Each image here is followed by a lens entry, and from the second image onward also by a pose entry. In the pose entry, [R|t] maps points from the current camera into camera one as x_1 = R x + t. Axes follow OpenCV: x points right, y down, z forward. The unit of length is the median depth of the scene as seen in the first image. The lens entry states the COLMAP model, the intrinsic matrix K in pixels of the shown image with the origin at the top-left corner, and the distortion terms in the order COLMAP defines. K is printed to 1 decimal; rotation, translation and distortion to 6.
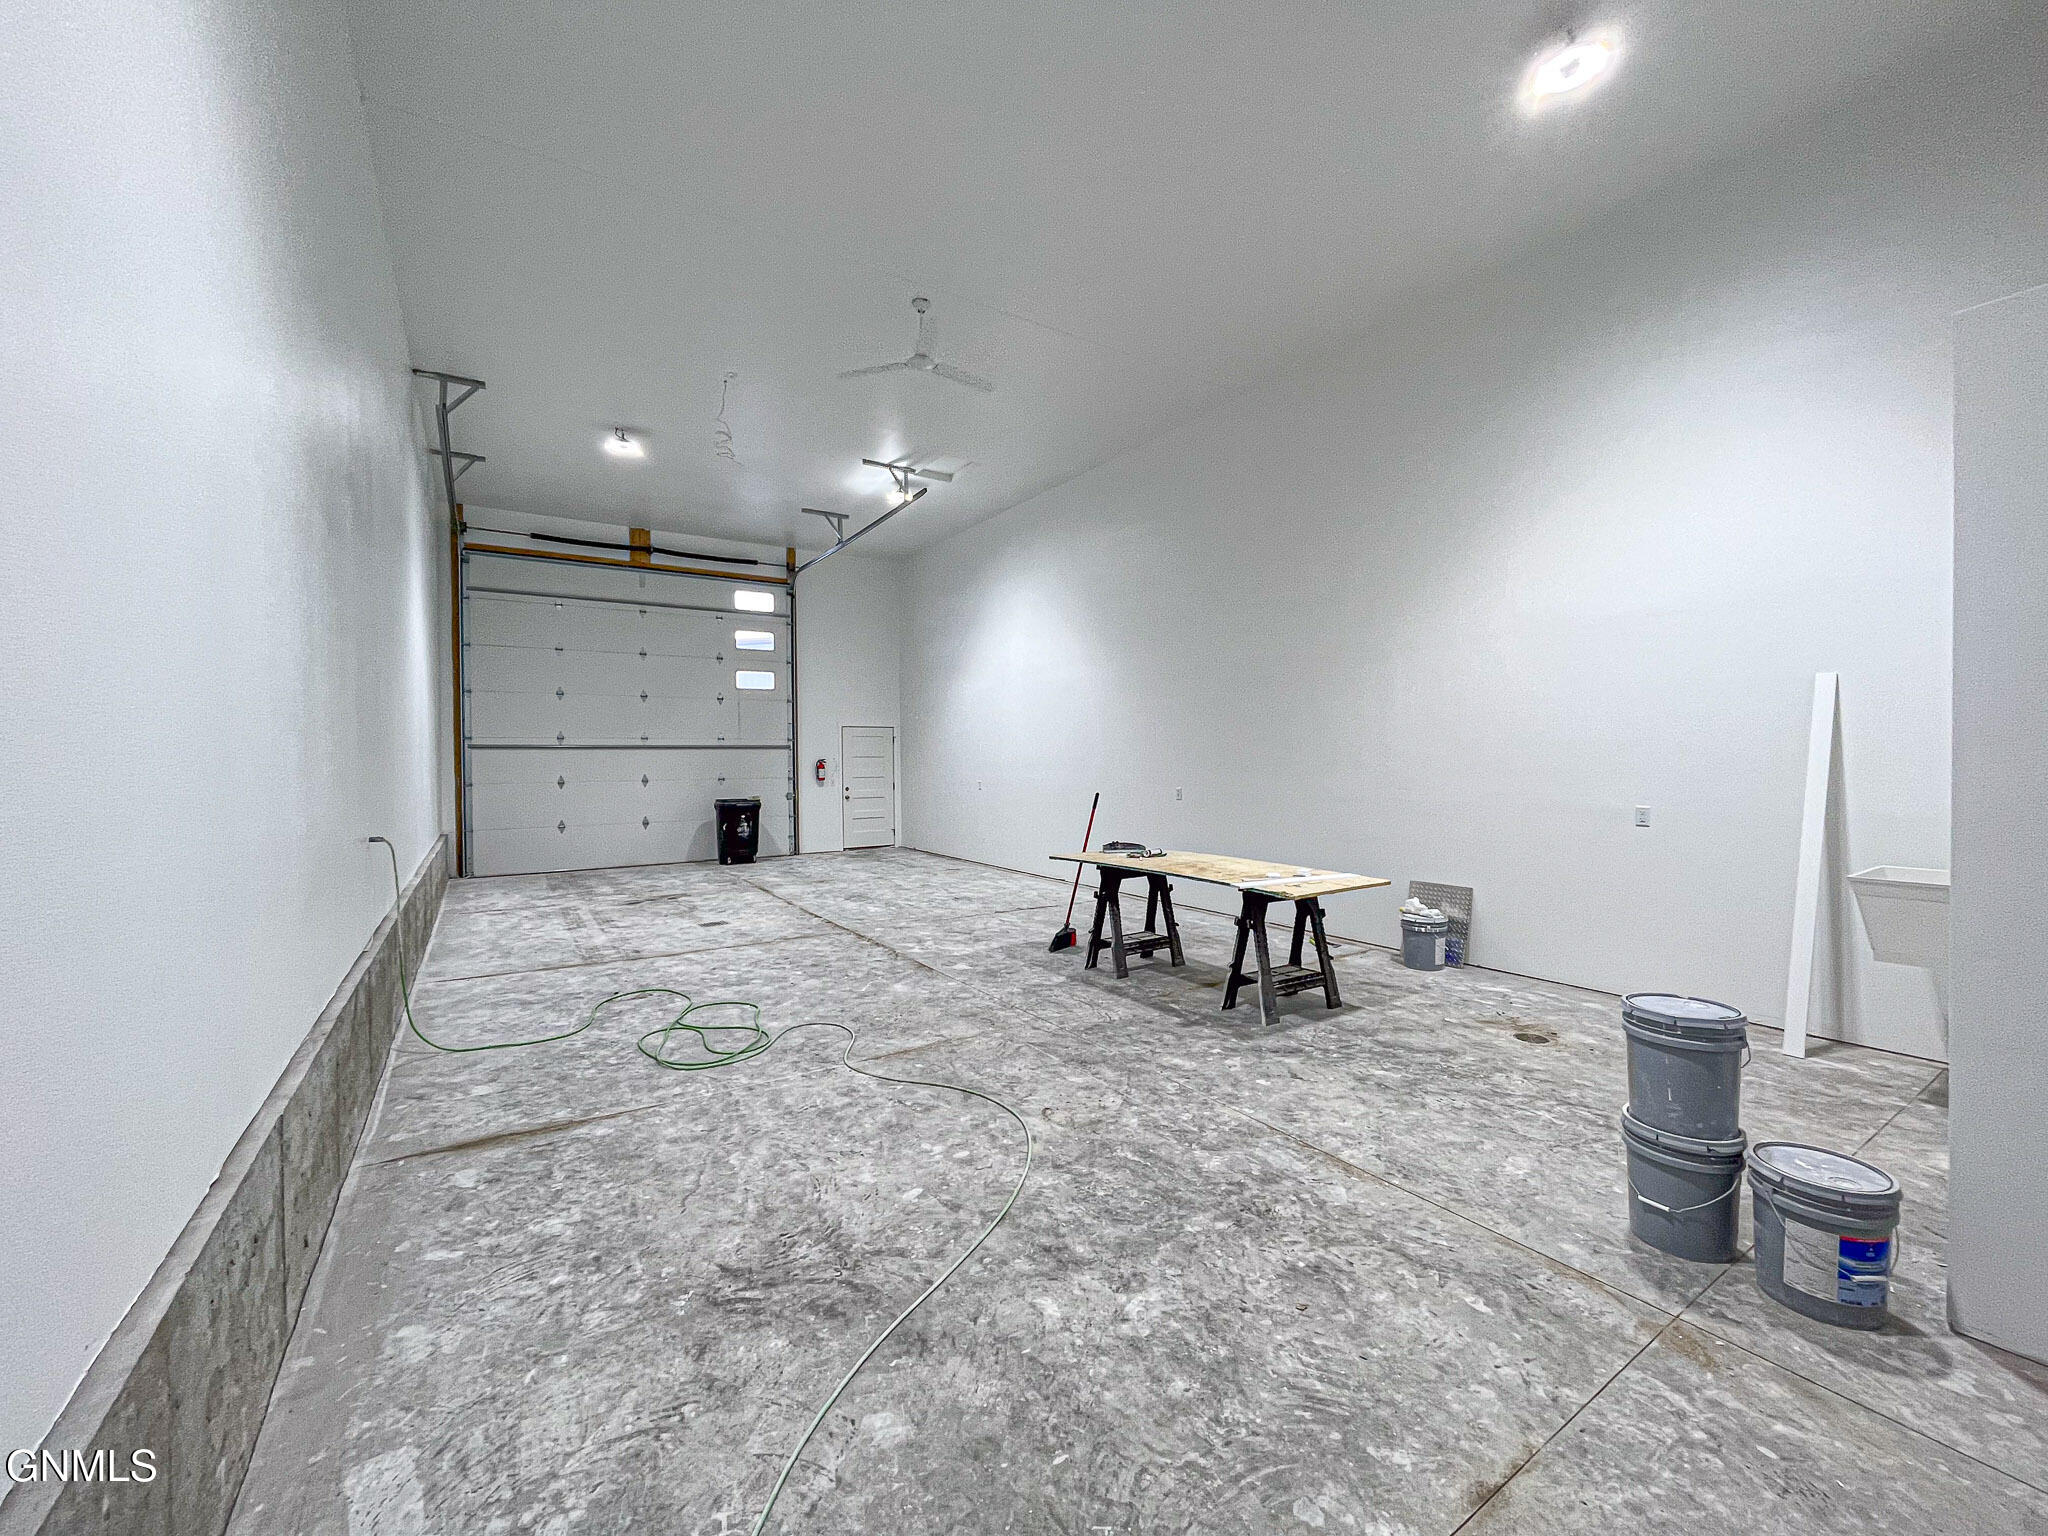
lens RADIAL K [[823.4, 0, 1024.0], [0, 823.4, 768.0], [0, 0, 1]] dist [-0.002583, -0.000330]
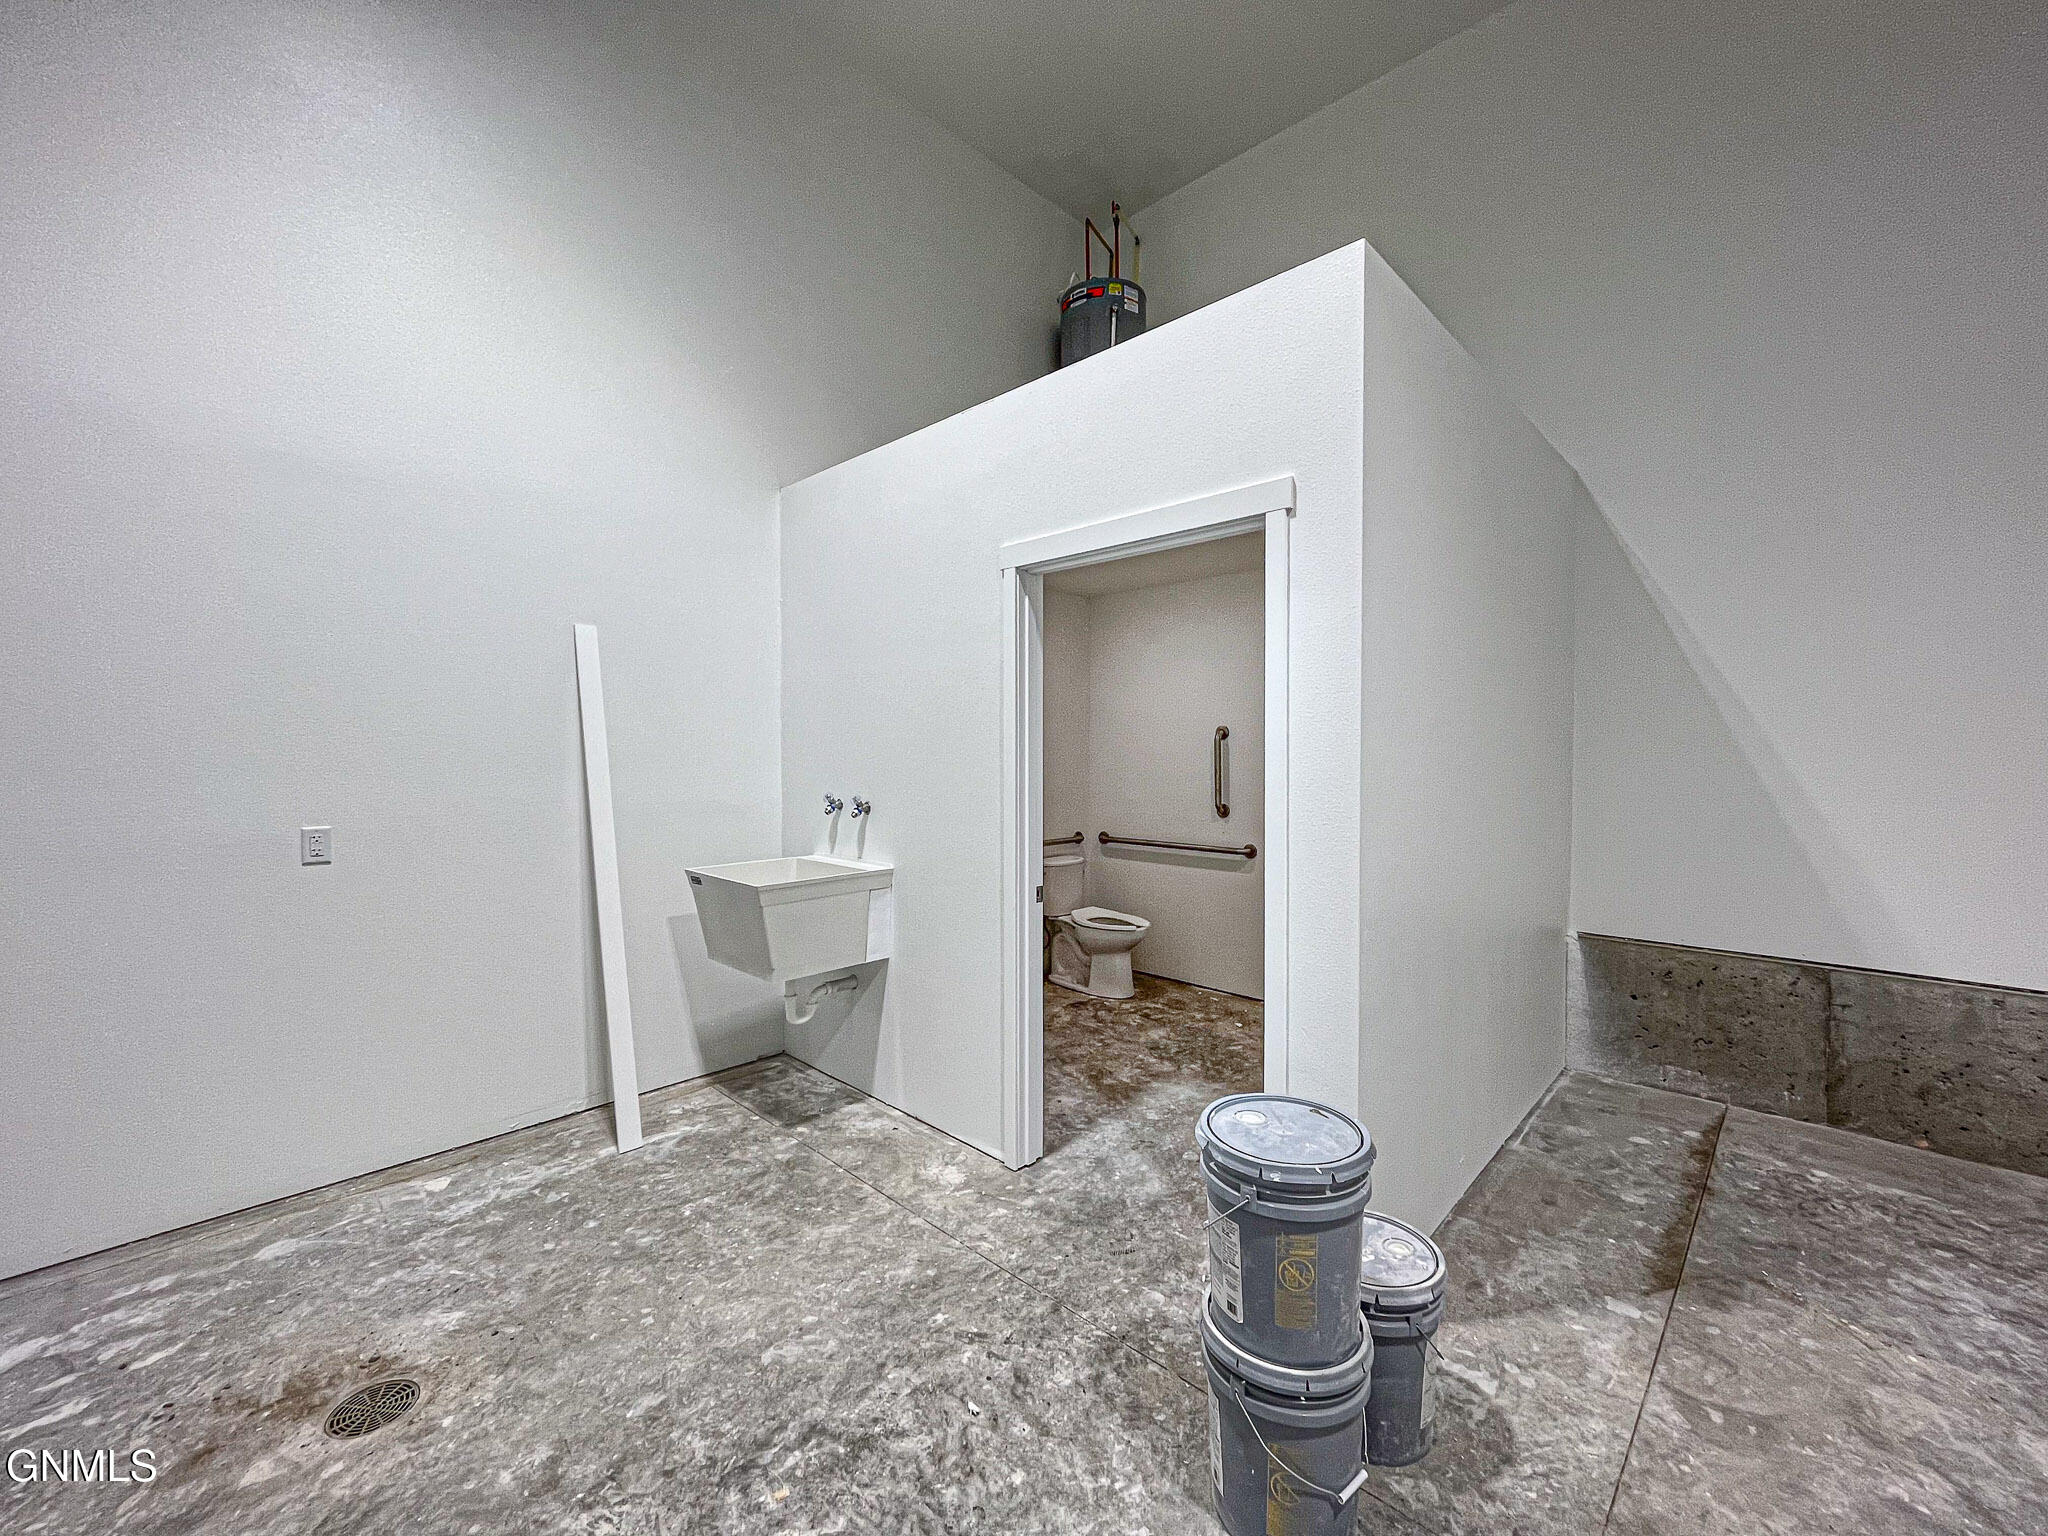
lens RADIAL K [[823.4, 0, 1024.0], [0, 823.4, 768.0], [0, 0, 1]] dist [-0.002583, -0.000330]
pose [[-0.219731, -0.016057, 0.975428, 0.149400], [0.015799, 0.999675, 0.020015, 0.005708], [-0.975433, 0.019808, -0.219406, 0.762844]]
